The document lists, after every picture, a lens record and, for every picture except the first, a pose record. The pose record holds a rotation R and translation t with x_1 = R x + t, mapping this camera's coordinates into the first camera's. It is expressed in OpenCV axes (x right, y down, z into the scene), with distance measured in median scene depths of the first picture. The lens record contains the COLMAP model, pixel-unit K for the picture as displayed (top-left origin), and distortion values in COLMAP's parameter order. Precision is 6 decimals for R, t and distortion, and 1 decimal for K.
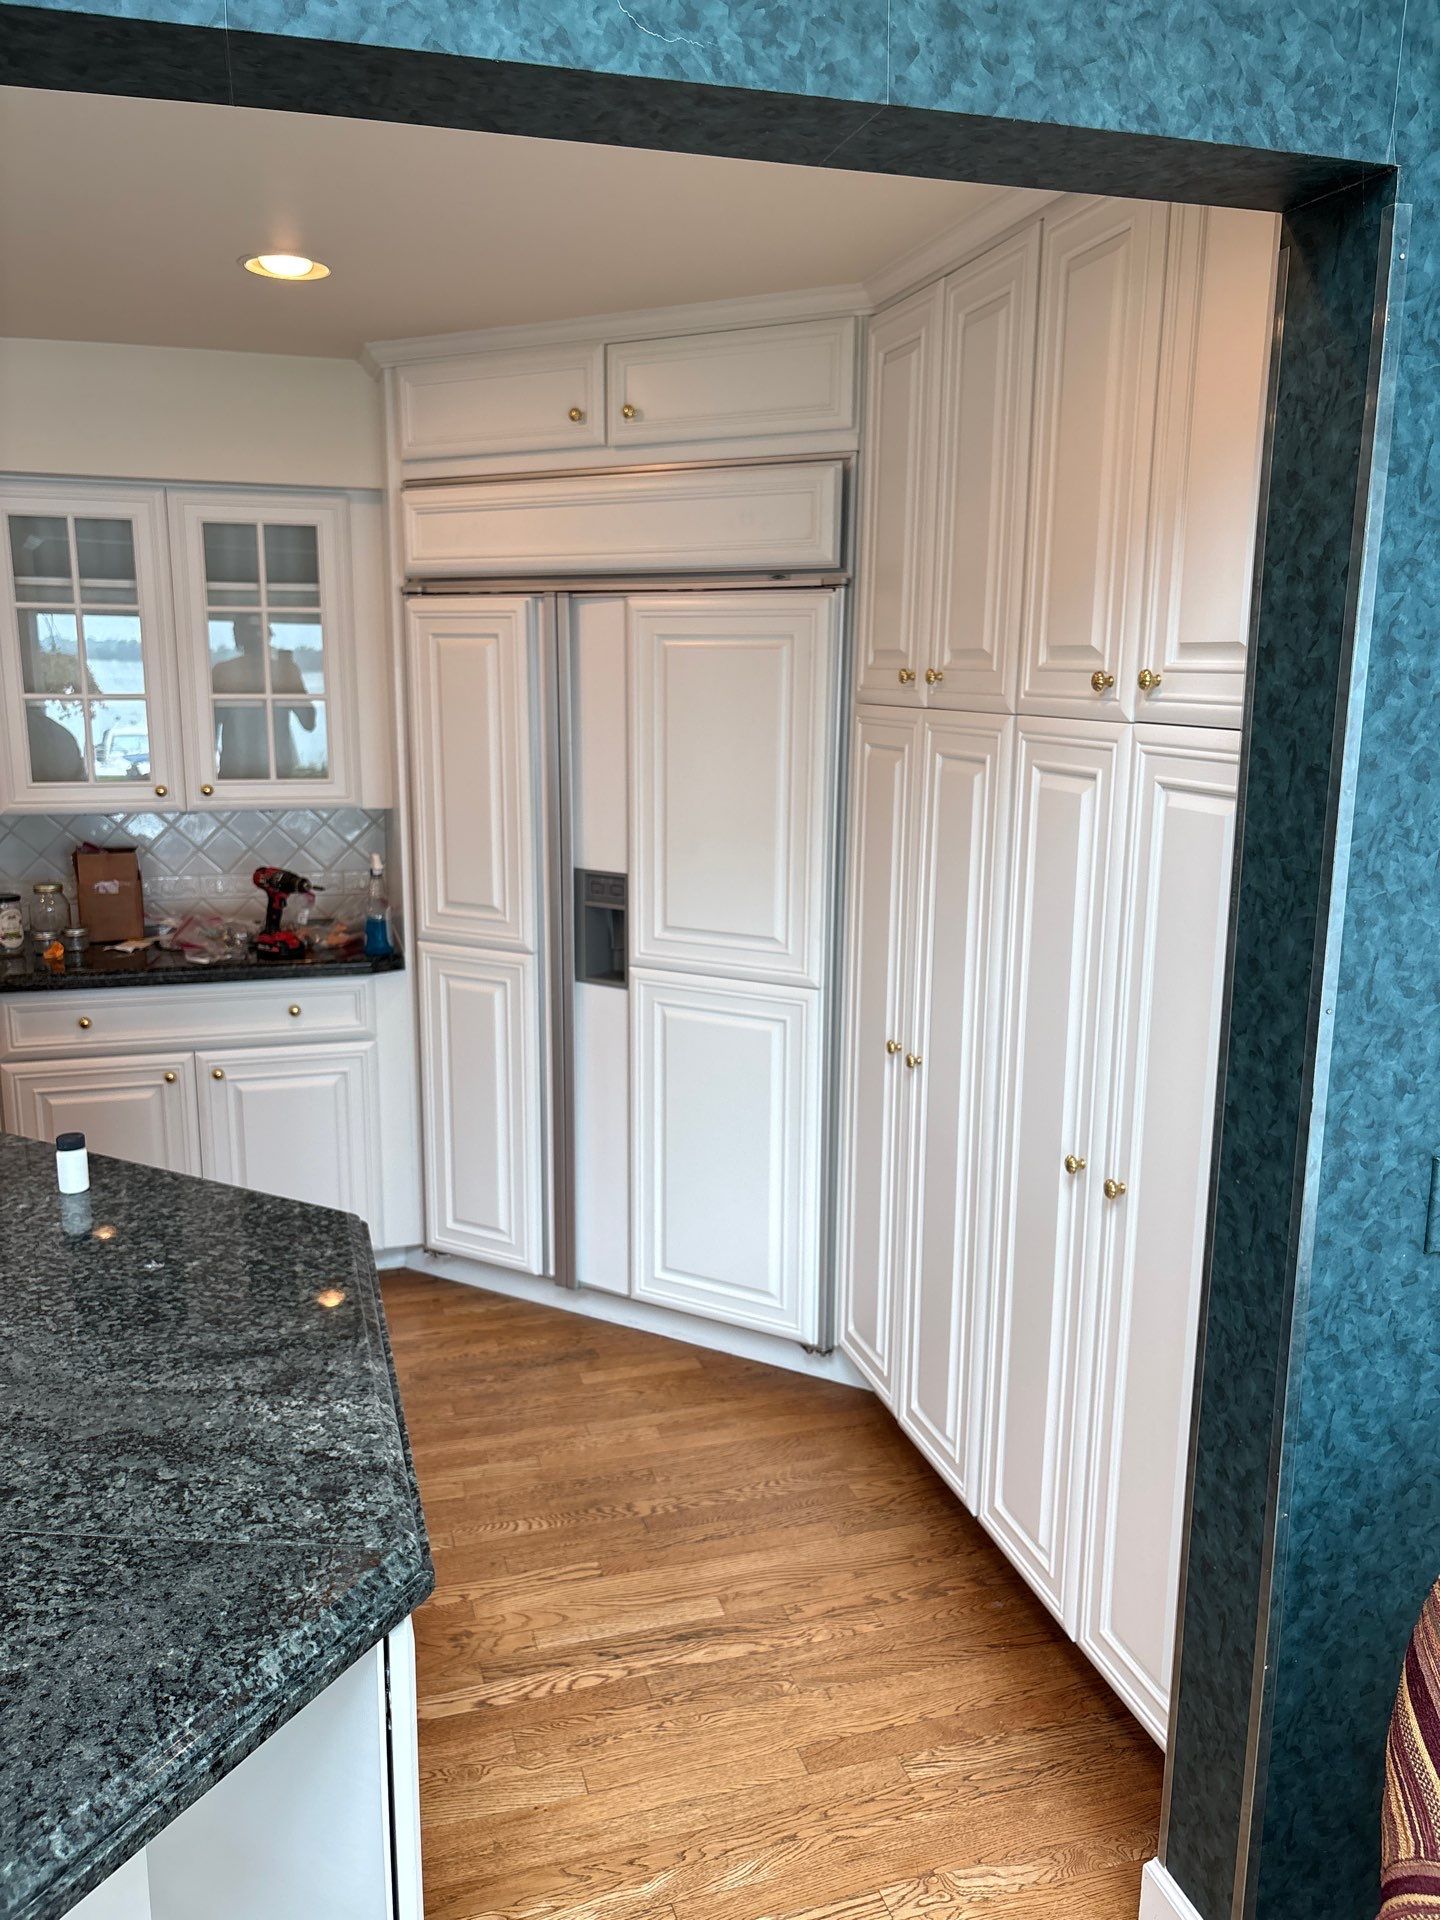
lens RADIAL K [[1468.2, 0, 724.4], [0, 1468.2, 974.3], [0, 0, 1]] dist [0.057674, -0.059865]
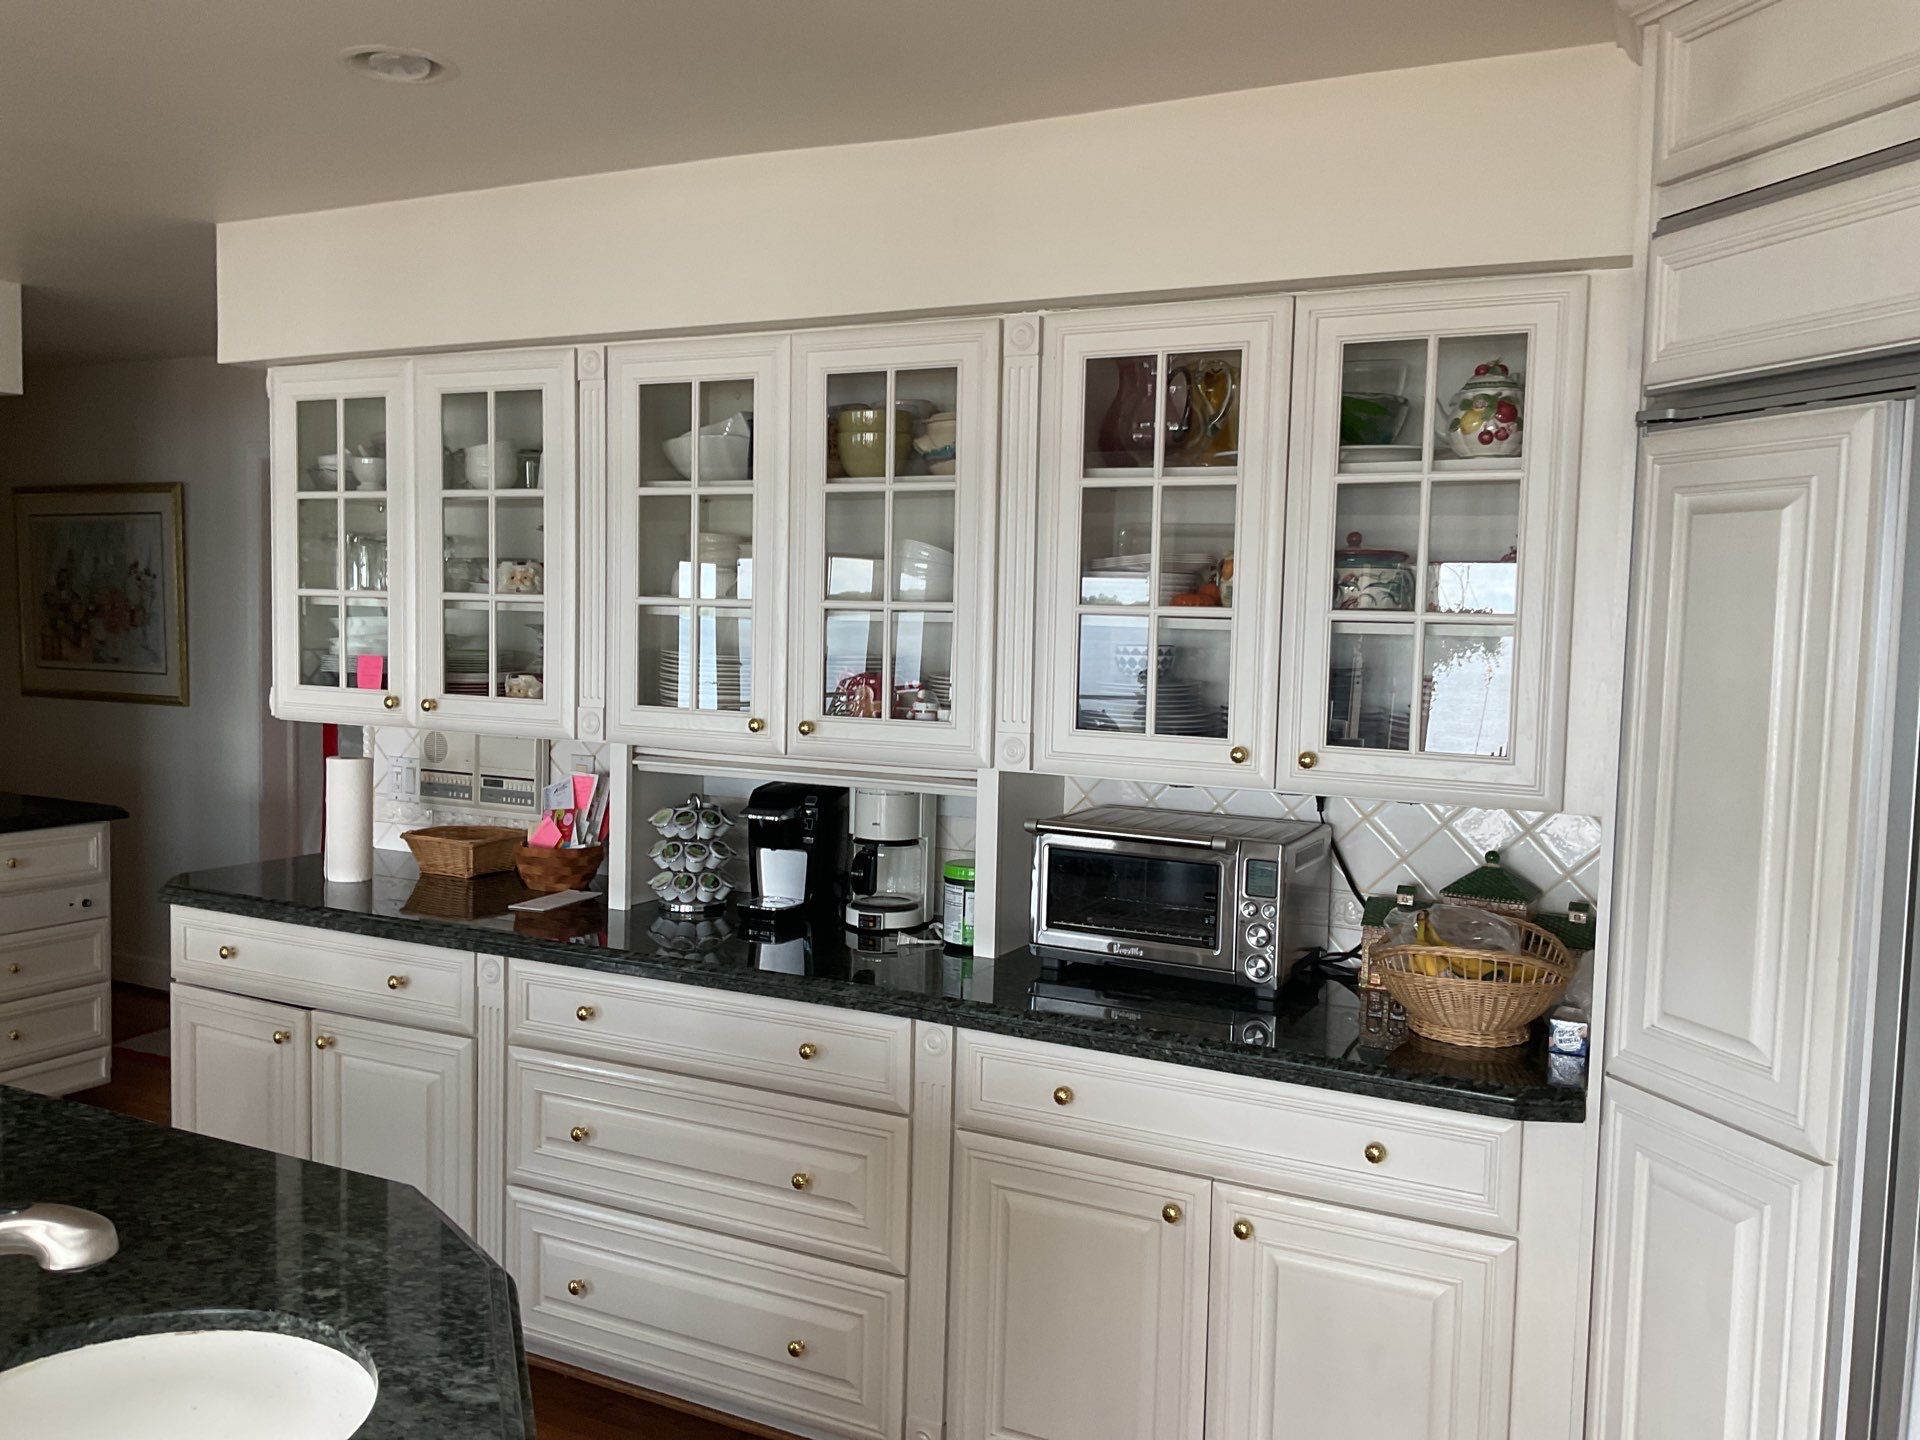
lens RADIAL K [[1592.5, 0, 969.0], [0, 1592.5, 714.0], [0, 0, 1]] dist [0.140109, -0.245164]
pose [[0.728732, 0.059789, -0.682184, 0.011289], [-0.168210, 0.981289, -0.093684, -0.060119], [0.663819, 0.183021, 0.725154, 0.436024]]
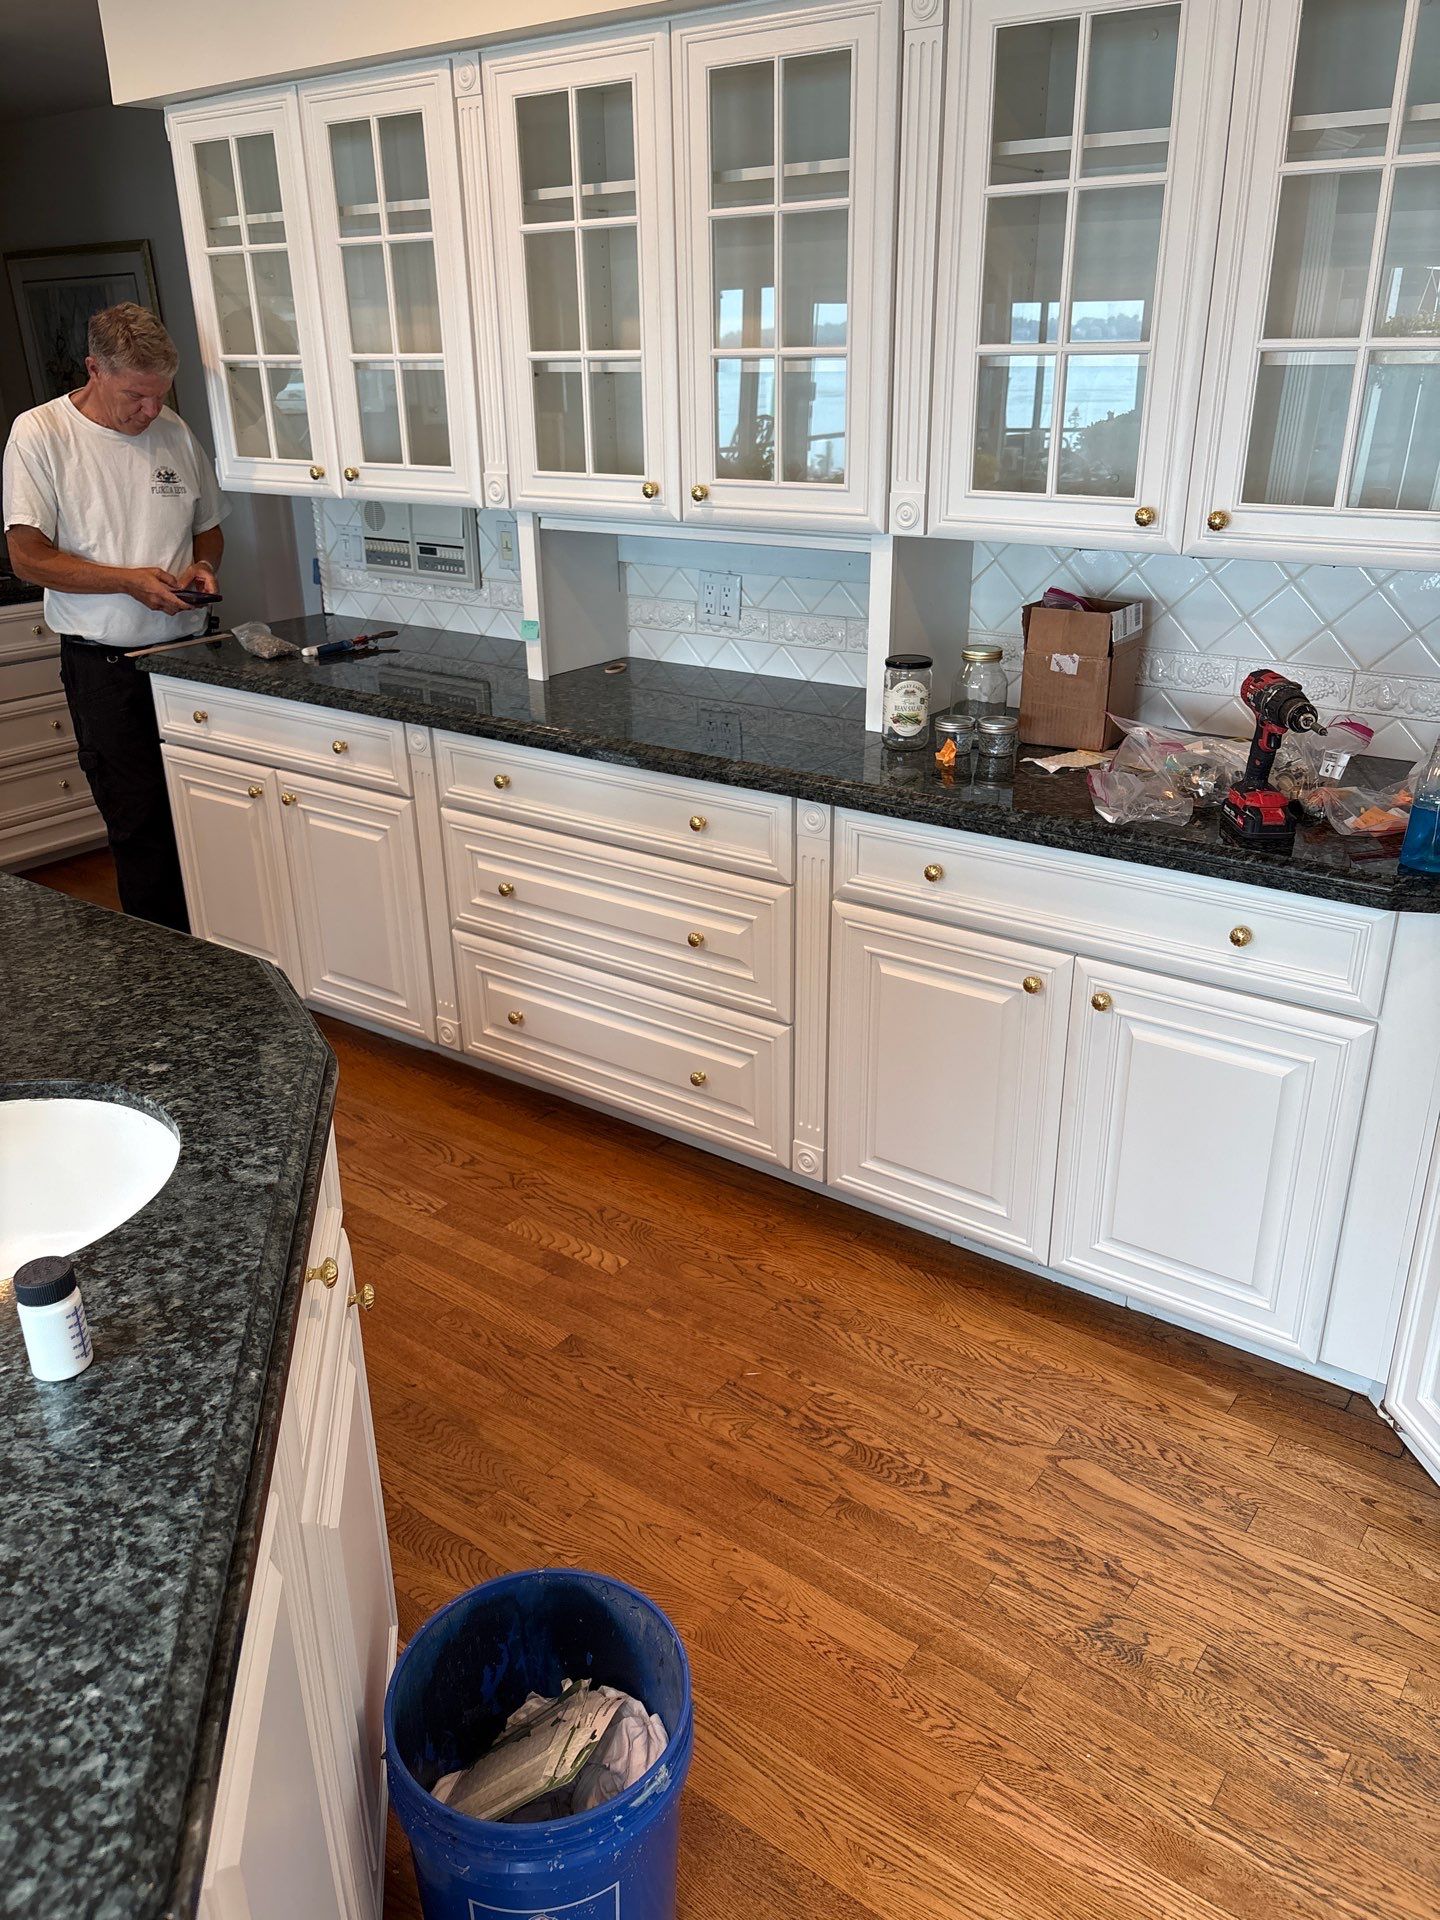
lens RADIAL K [[1467.2, 0, 720.0], [0, 1467.2, 960.0], [0, 0, 1]] dist [0.068984, -0.077210]
pose [[0.604051, 0.298401, -0.738972, 0.010827], [-0.154827, 0.953528, 0.258481, -0.087001], [0.781761, -0.041723, 0.622180, 0.520740]]
